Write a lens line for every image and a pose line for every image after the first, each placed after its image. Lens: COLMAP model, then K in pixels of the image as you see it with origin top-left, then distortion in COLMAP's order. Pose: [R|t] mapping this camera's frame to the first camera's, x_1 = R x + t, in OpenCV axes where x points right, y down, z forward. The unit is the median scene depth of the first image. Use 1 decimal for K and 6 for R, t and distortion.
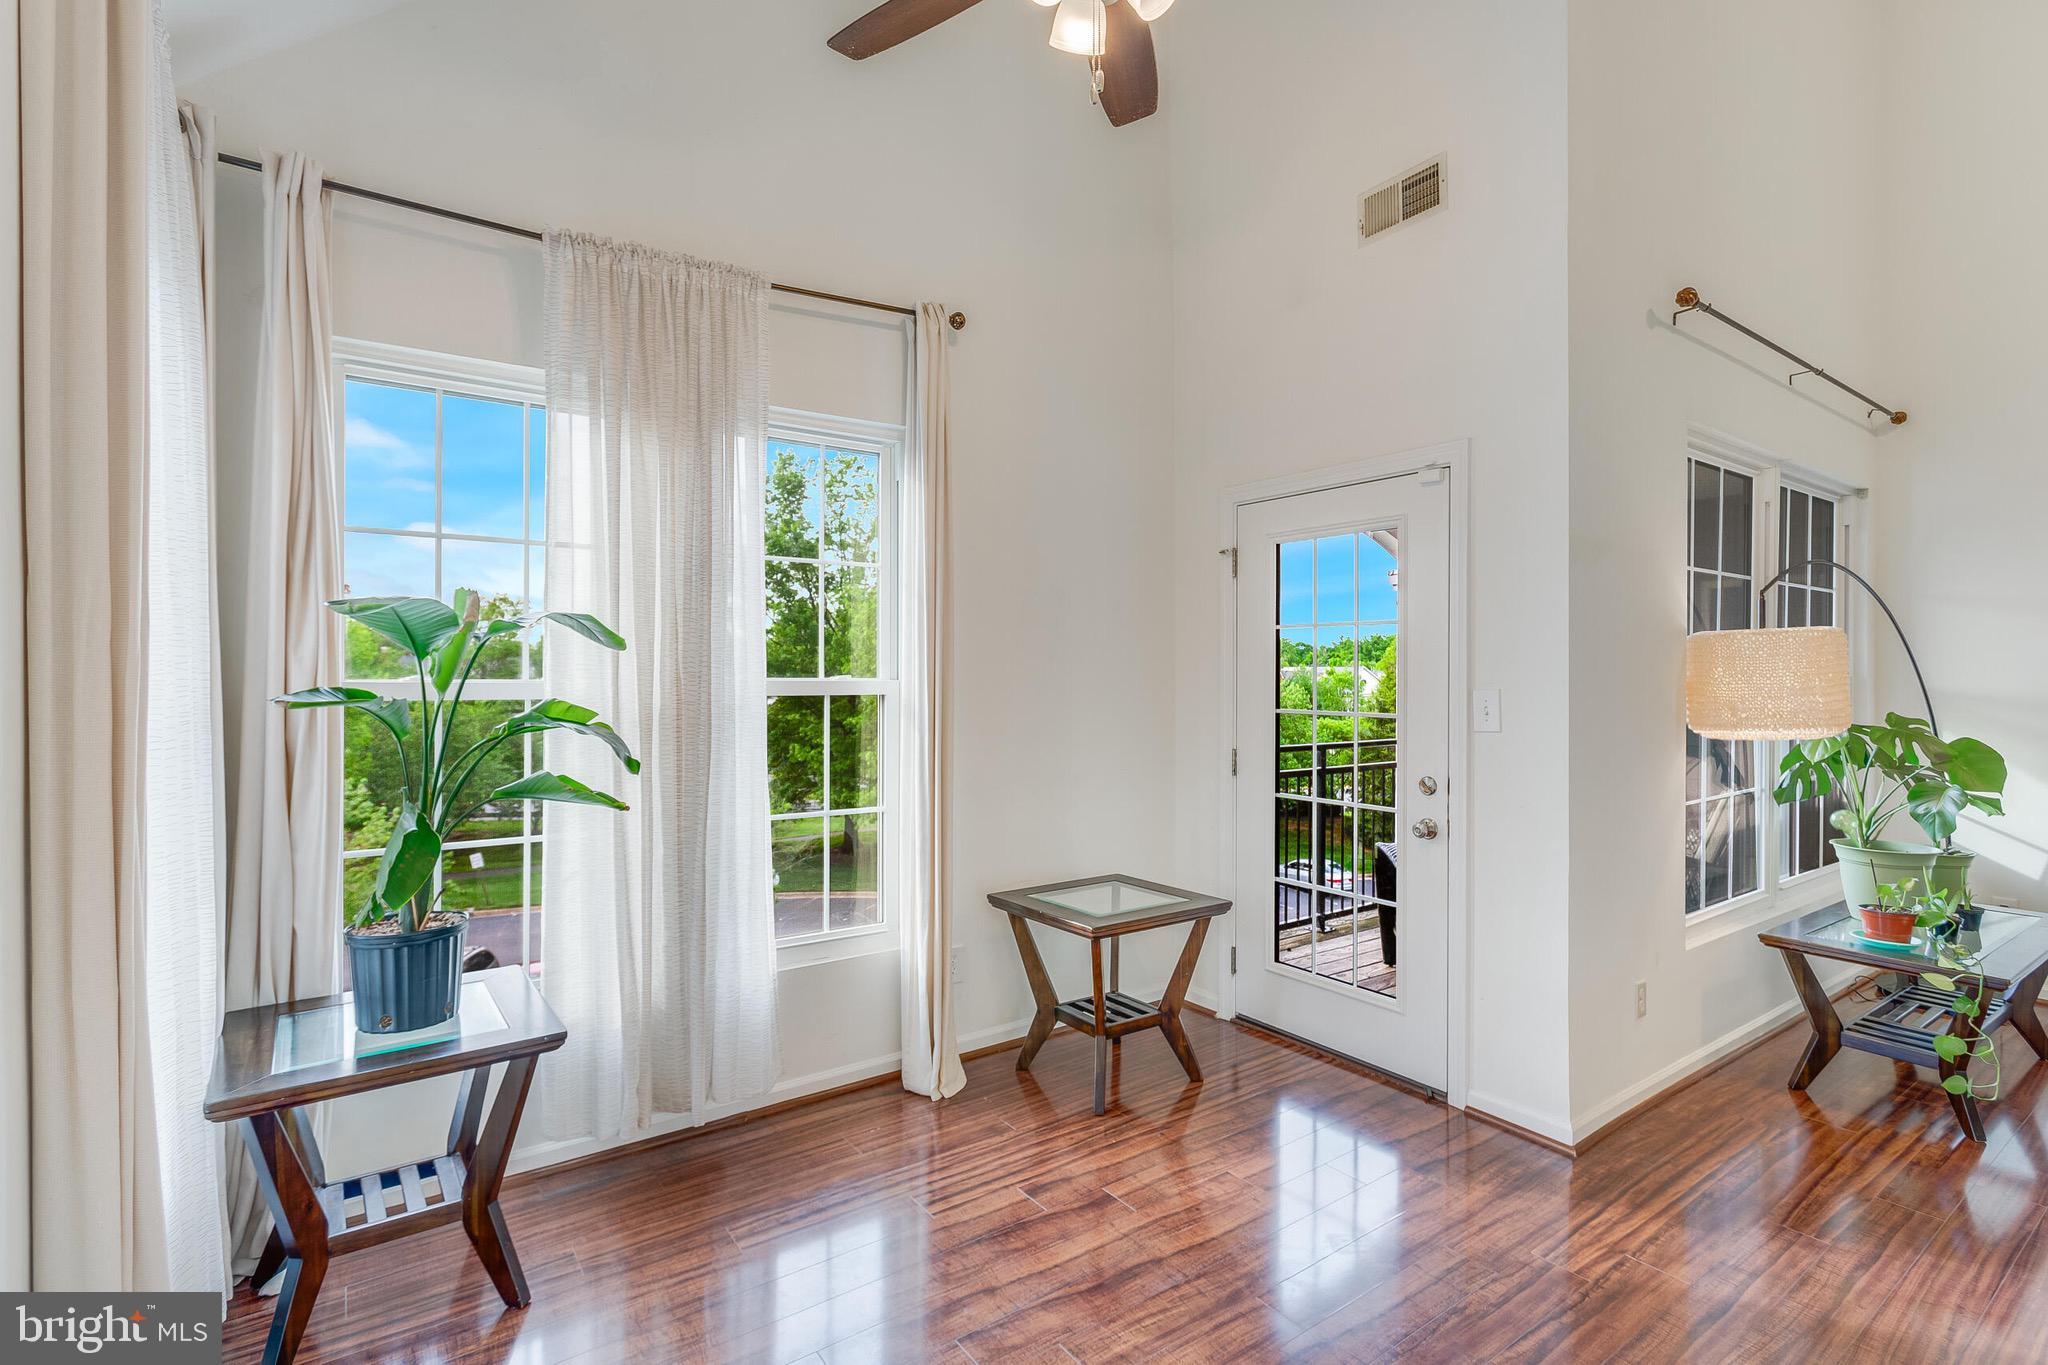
lens RADIAL K [[957.9, 0, 1015.3], [0, 957.9, 679.7], [0, 0, 1]] dist [0.011173, 0.002624]
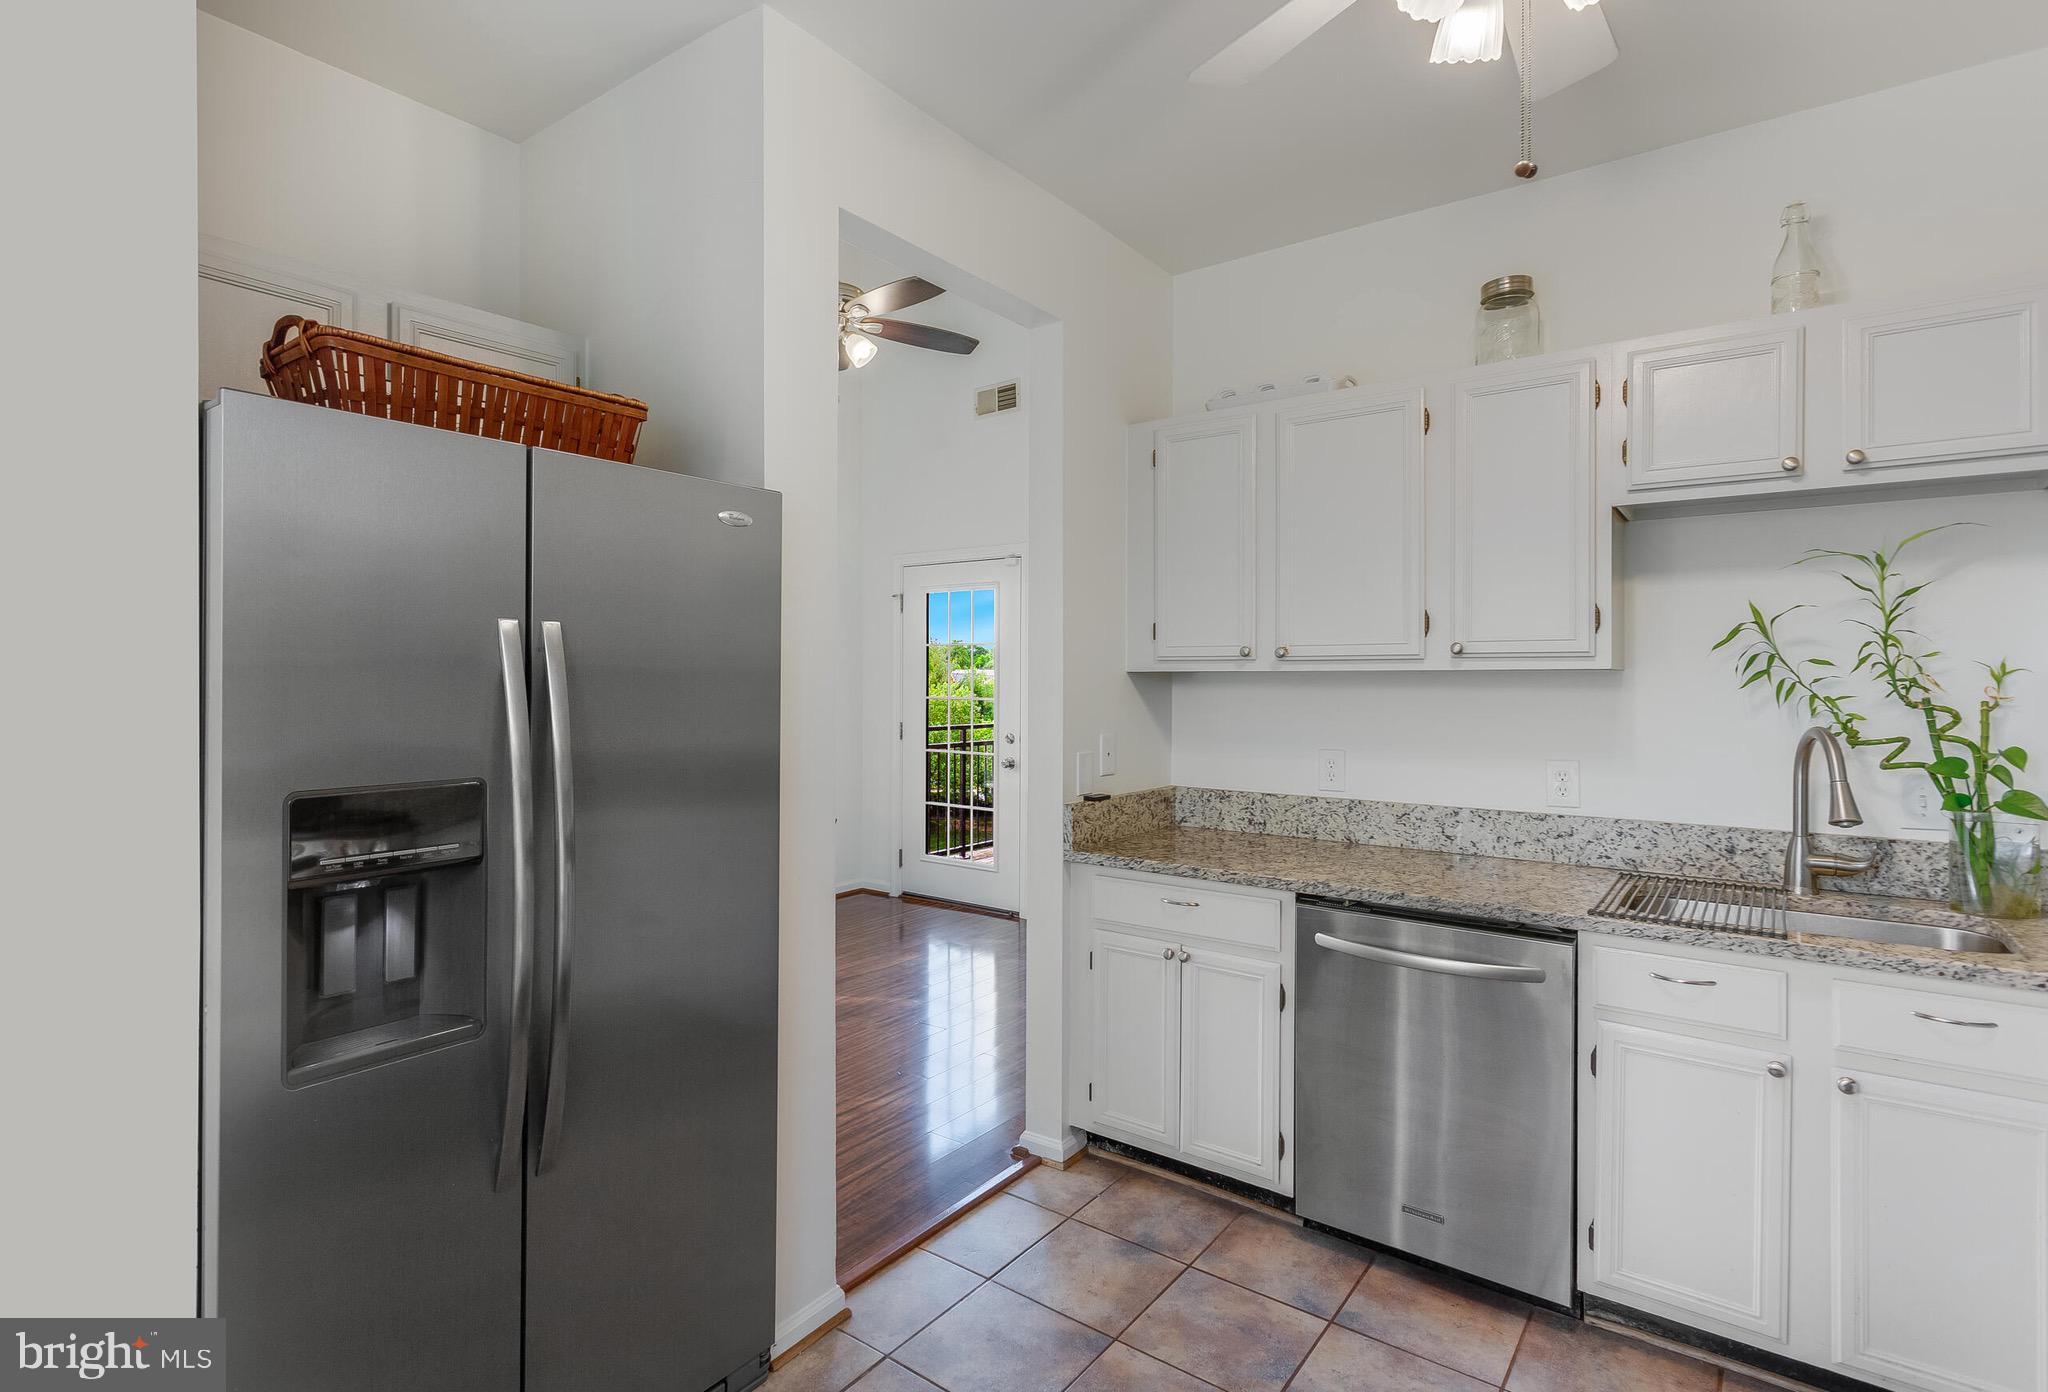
lens RADIAL K [[991.6, 0, 1009.3], [0, 991.6, 683.9], [0, 0, 1]] dist [0.003058, 0.003020]
pose [[0.939829, 0.003211, 0.341630, -0.165576], [-0.002776, 0.999995, -0.001763, 0.013282], [-0.341634, 0.000709, 0.939833, -0.609552]]
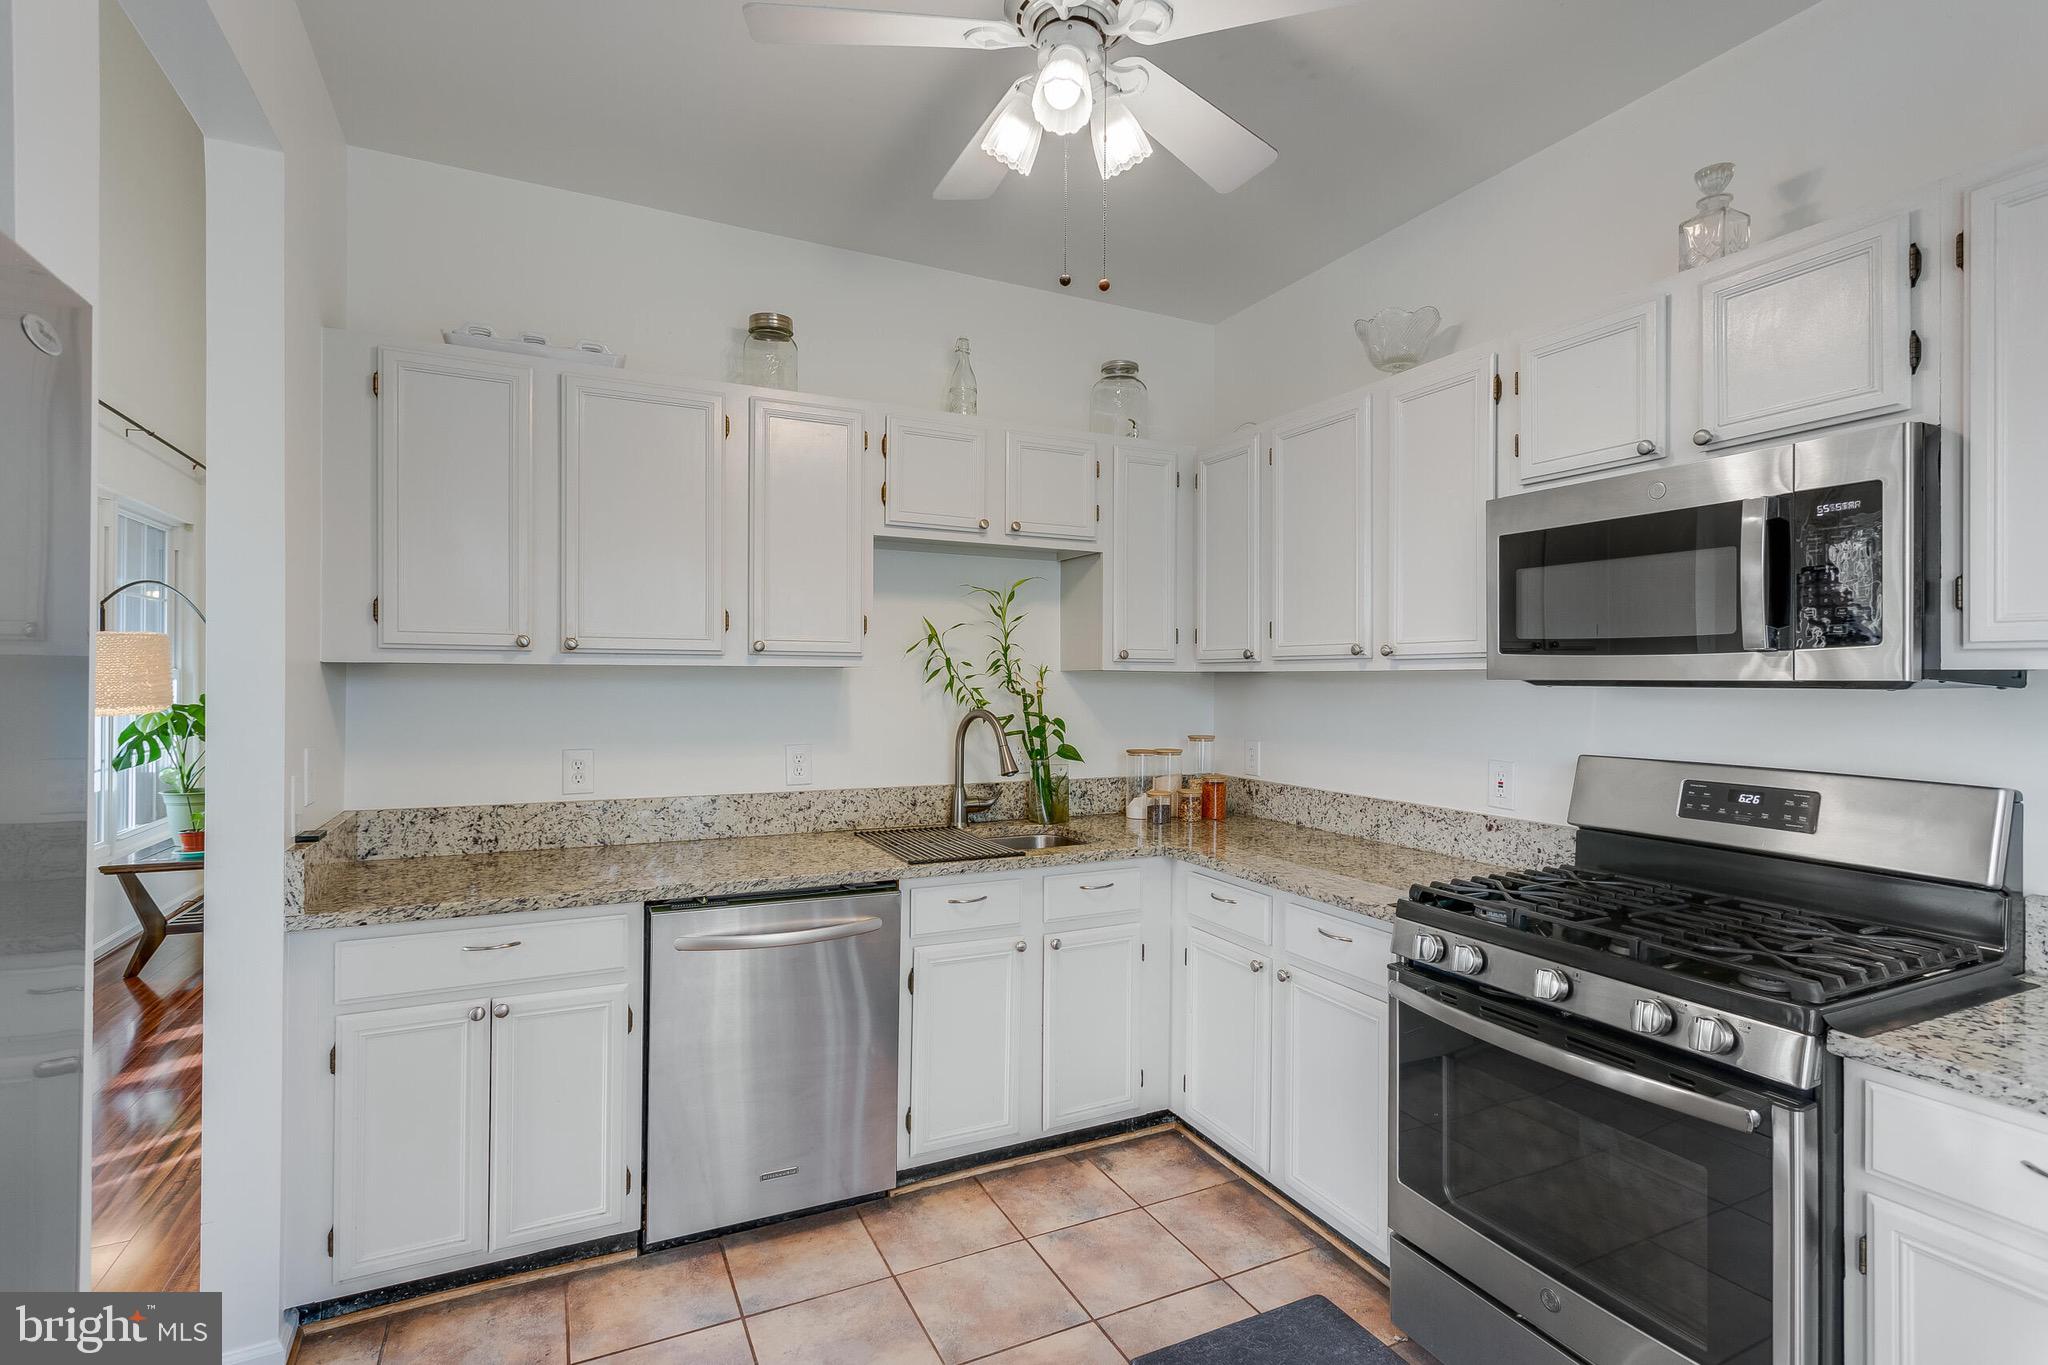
lens RADIAL K [[957.9, 0, 1037.2], [0, 957.9, 686.5], [0, 0, 1]] dist [0.011173, 0.002624]
pose [[0.144285, -0.004750, 0.989525, -0.307988], [-0.001435, 0.999986, 0.005010, 0.012861], [-0.989535, -0.002143, 0.144277, -0.396306]]
